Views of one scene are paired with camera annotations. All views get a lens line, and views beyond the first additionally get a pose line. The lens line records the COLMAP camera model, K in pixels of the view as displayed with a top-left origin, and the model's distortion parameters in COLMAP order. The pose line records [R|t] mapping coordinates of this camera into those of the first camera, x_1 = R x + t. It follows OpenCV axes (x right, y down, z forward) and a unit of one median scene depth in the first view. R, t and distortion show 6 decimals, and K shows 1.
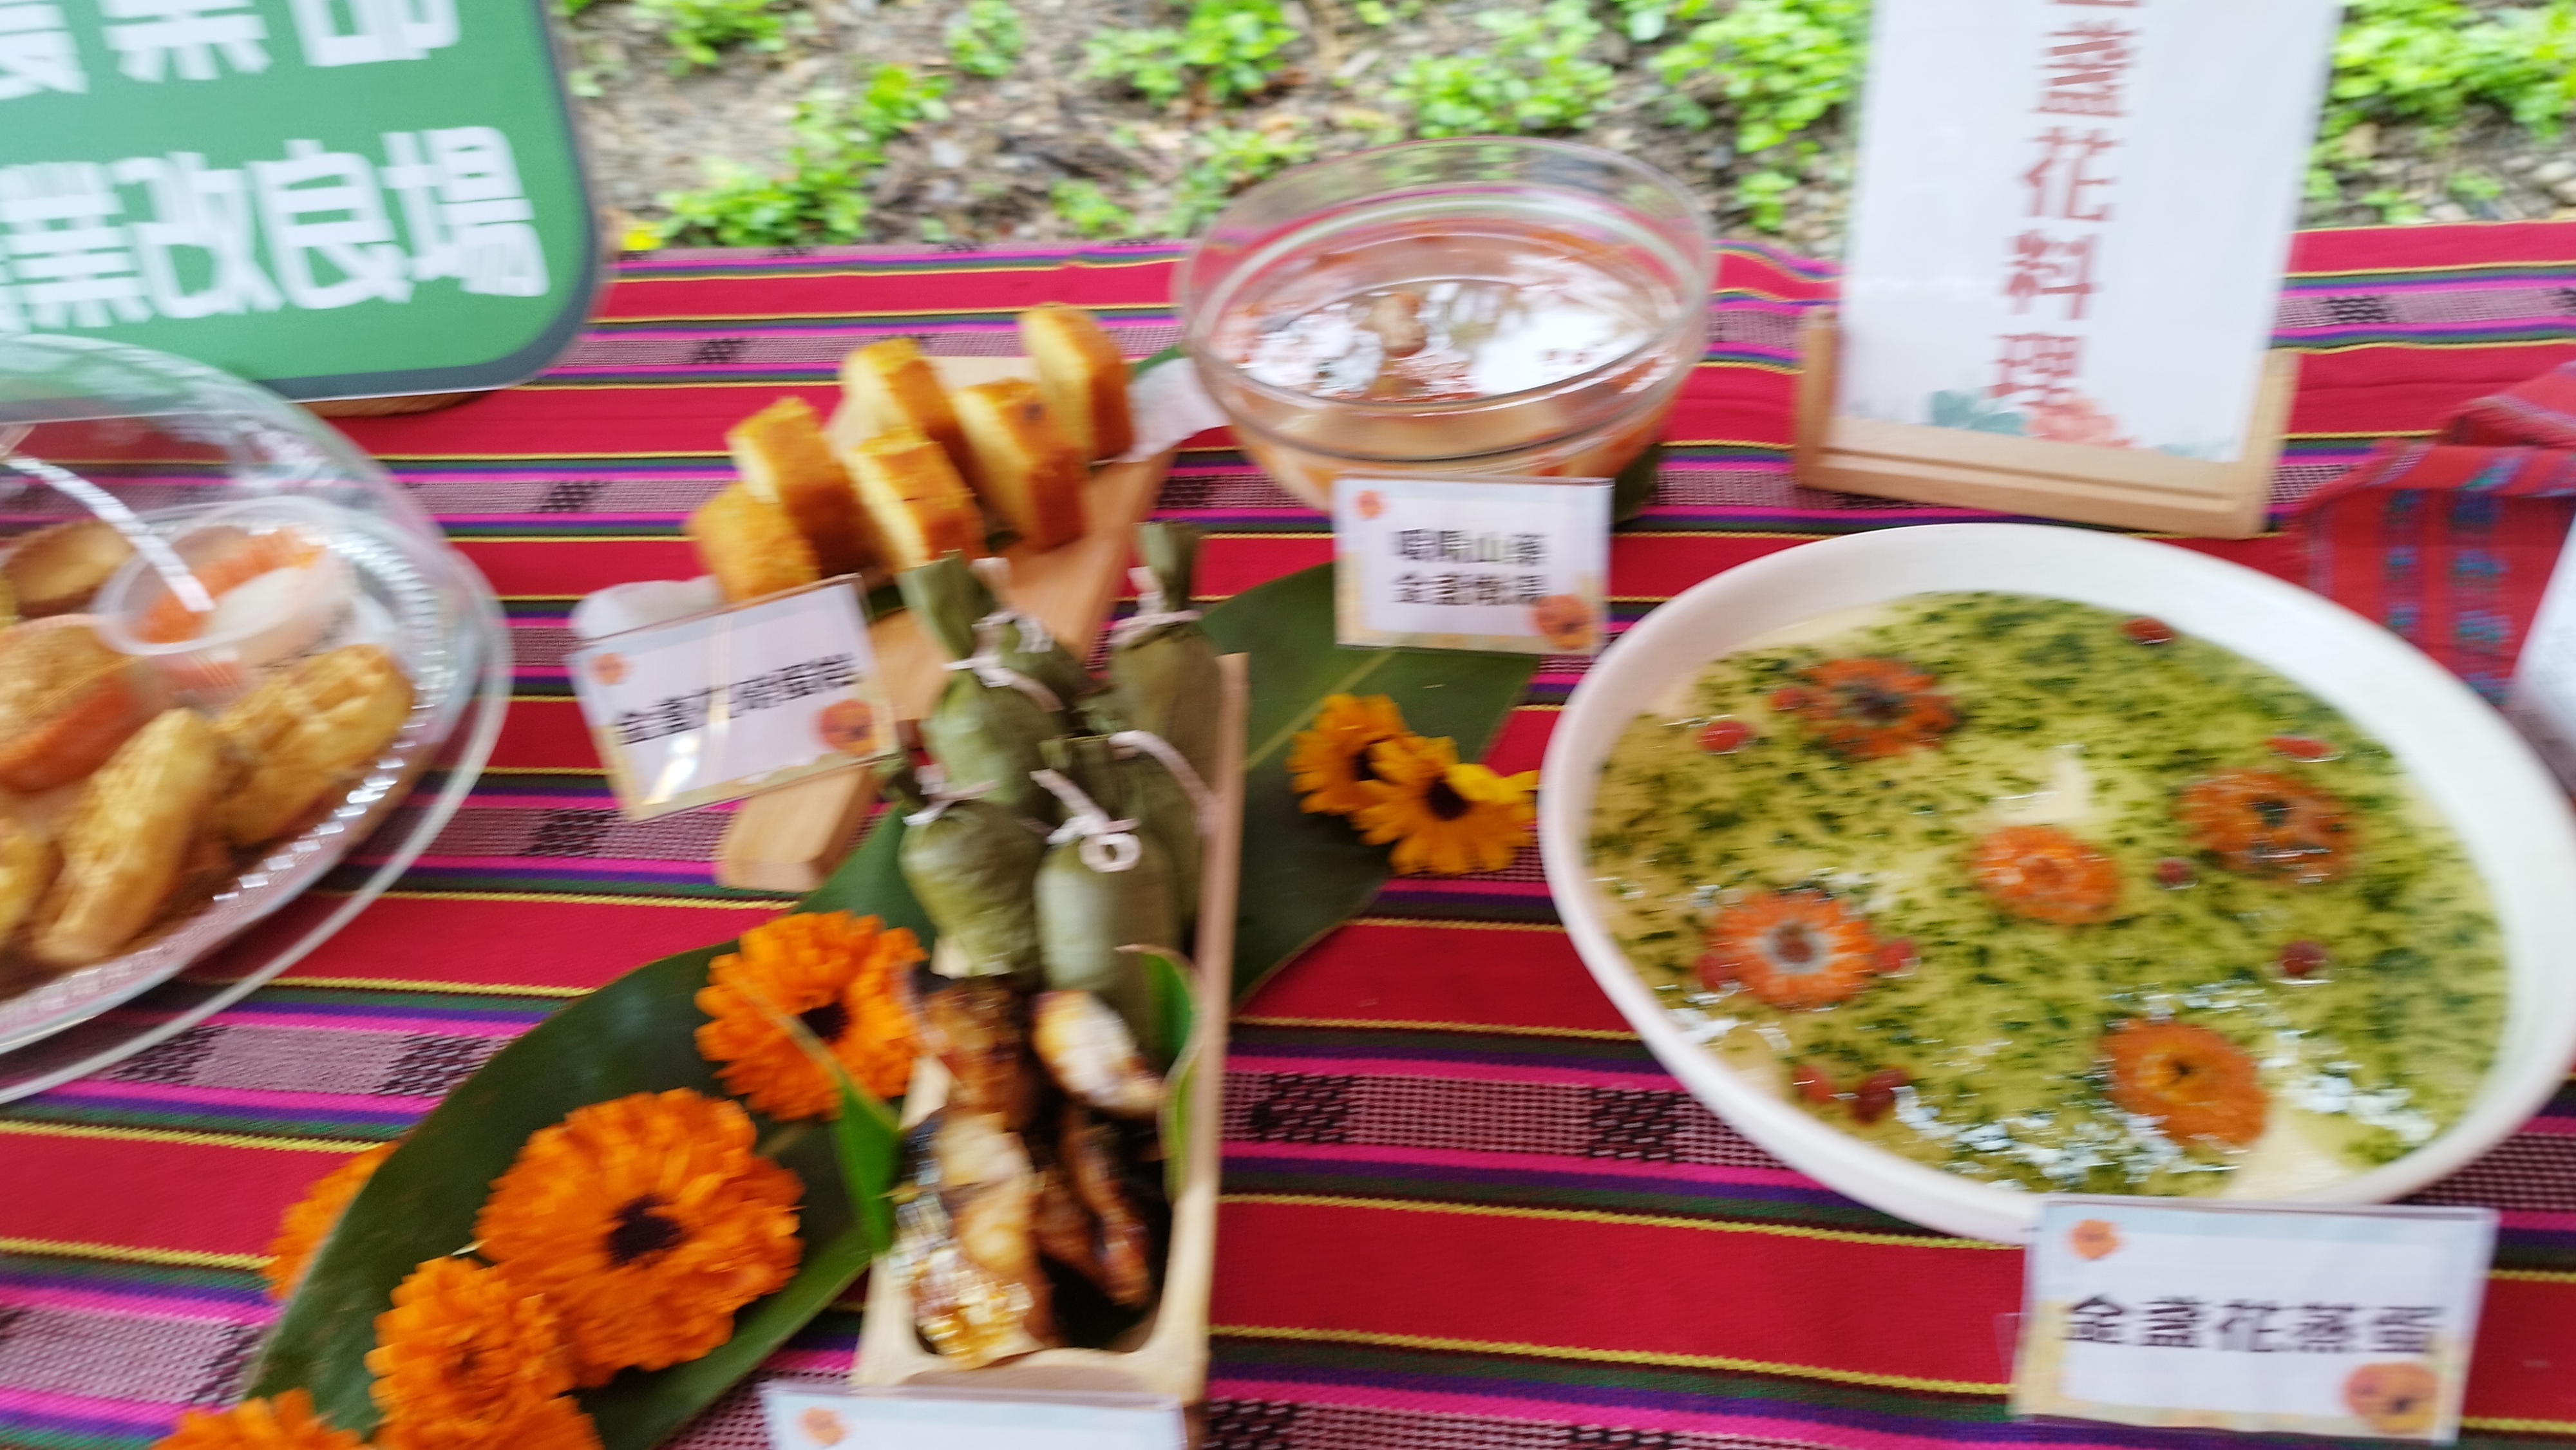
lens RADIAL K [[1862.4, 0, 1288.0], [0, 1862.4, 725.0], [0, 0, 1]] dist [0.038599, -0.067880]
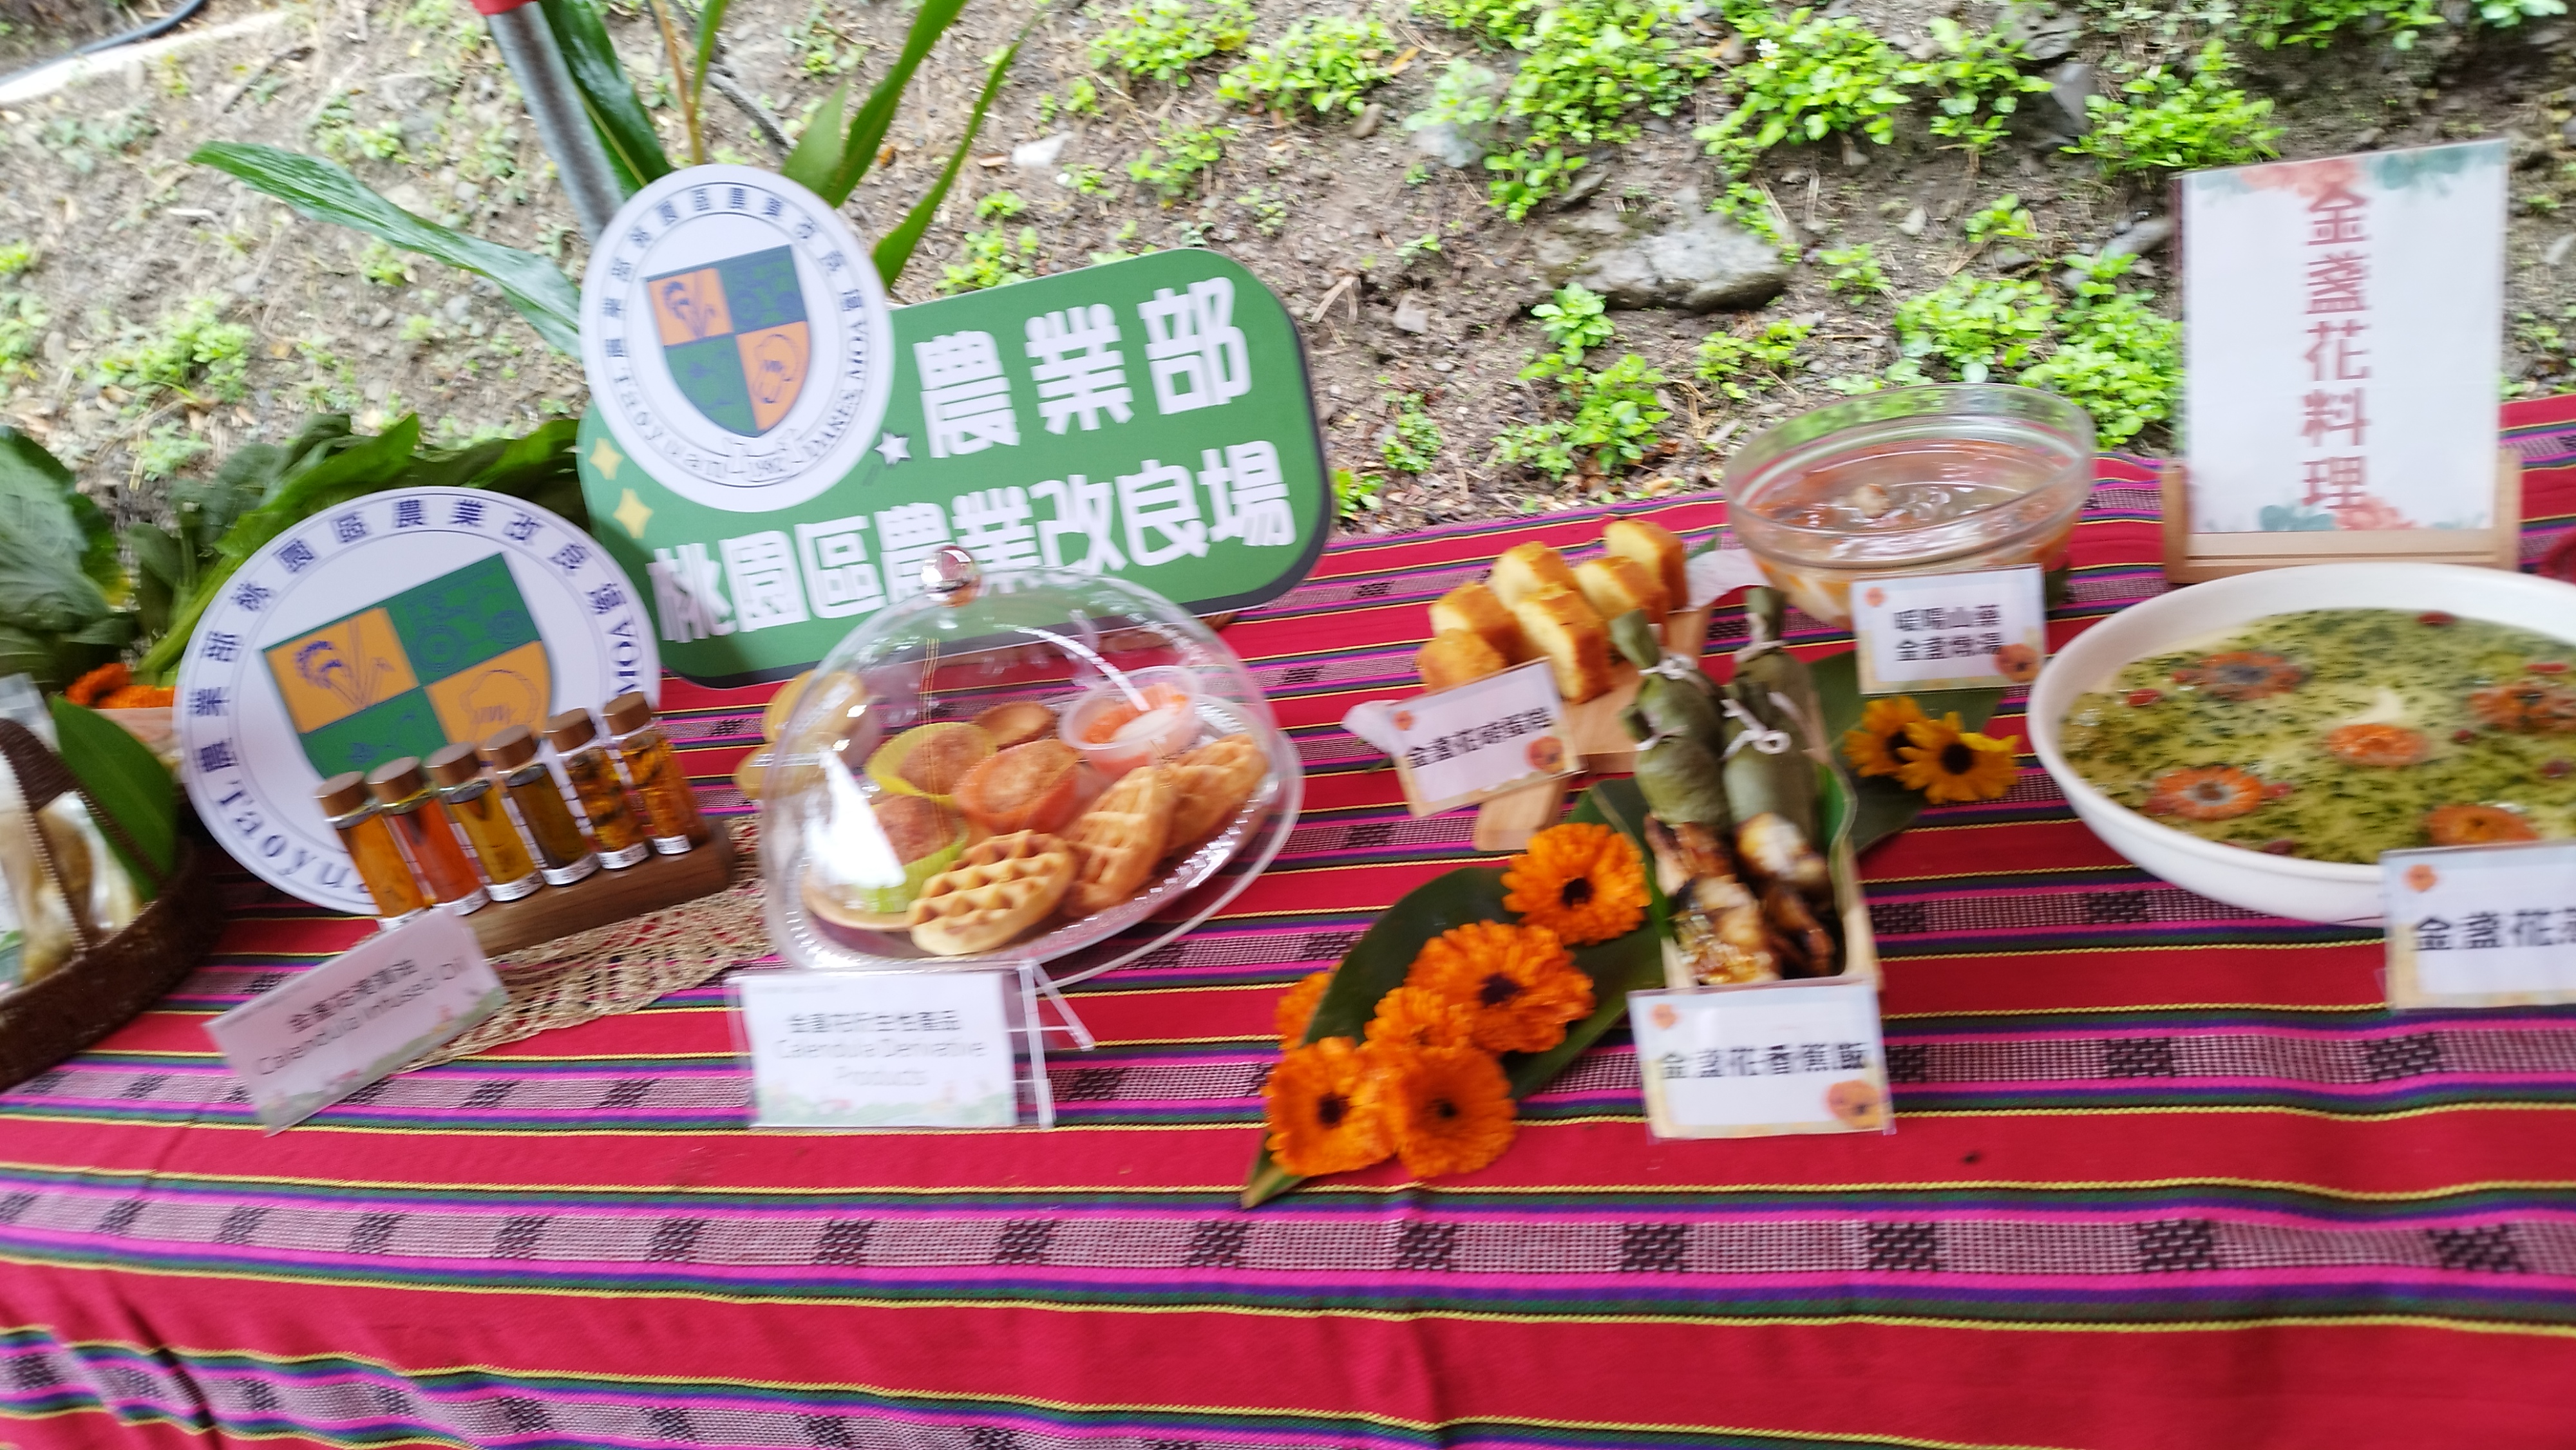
lens RADIAL K [[1783.4, 0, 1288.0], [0, 1783.4, 725.0], [0, 0, 1]] dist [-0.000669, -0.001555]
pose [[0.980889, -0.065023, -0.183384, -0.171238], [0.024907, 0.976715, -0.213092, 0.290163], [0.192969, 0.204452, 0.959668, -0.489704]]
